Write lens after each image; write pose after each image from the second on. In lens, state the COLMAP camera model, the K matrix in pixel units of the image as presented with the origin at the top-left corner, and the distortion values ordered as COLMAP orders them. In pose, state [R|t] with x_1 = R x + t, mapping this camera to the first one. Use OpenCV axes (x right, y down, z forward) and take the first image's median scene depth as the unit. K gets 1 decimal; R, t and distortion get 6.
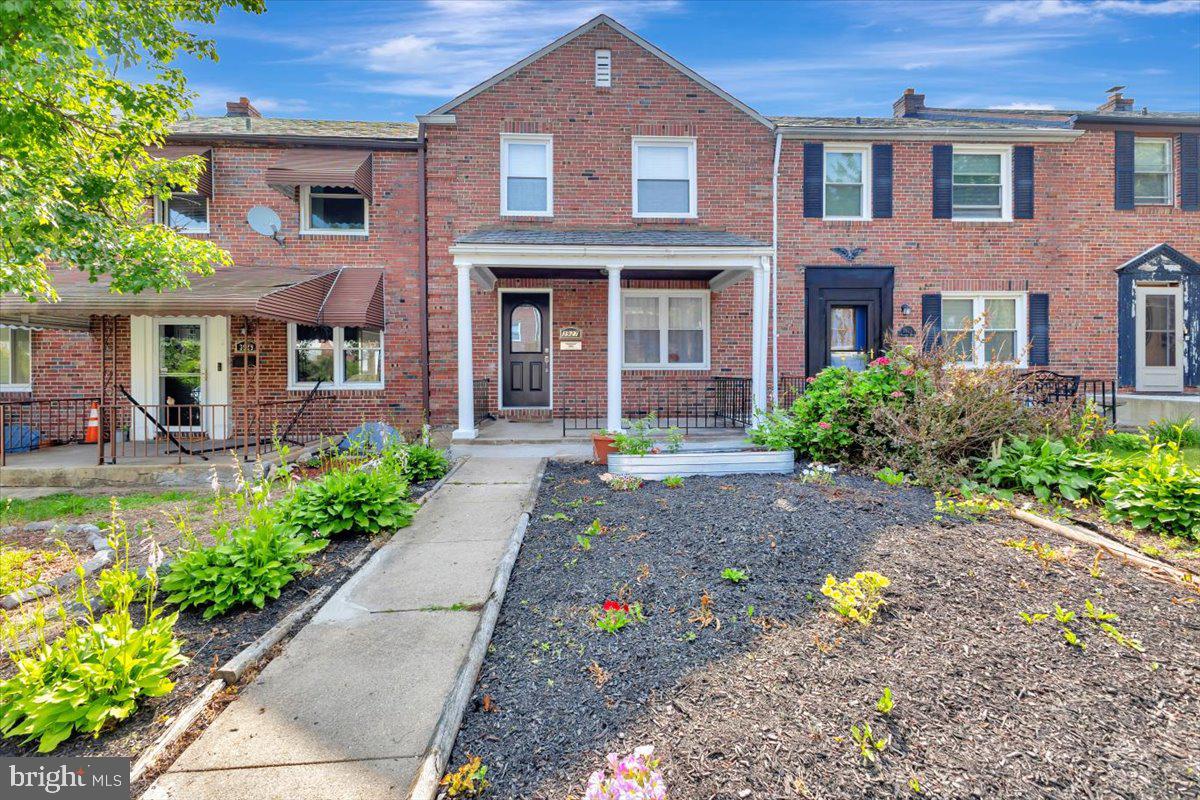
lens RADIAL K [[536.7, 0, 558.1], [0, 536.7, 375.6], [0, 0, 1]] dist [0.016322, -0.004055]
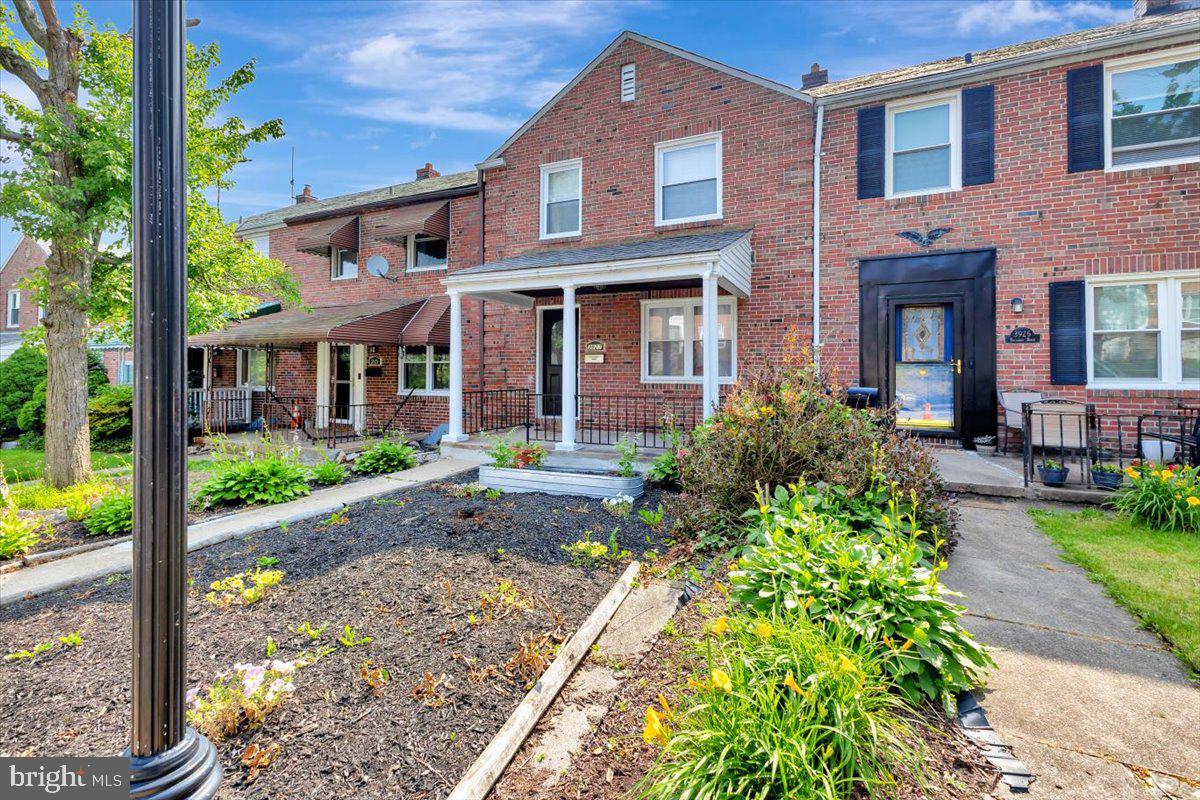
lens RADIAL K [[536.7, 0, 591.0], [0, 536.7, 371.1], [0, 0, 1]] dist [0.016322, -0.004055]
pose [[0.878275, 0.004153, -0.478137, 0.502850], [-0.015700, 0.999674, -0.020156, -0.010956], [0.477898, 0.025209, 0.878054, 0.096846]]
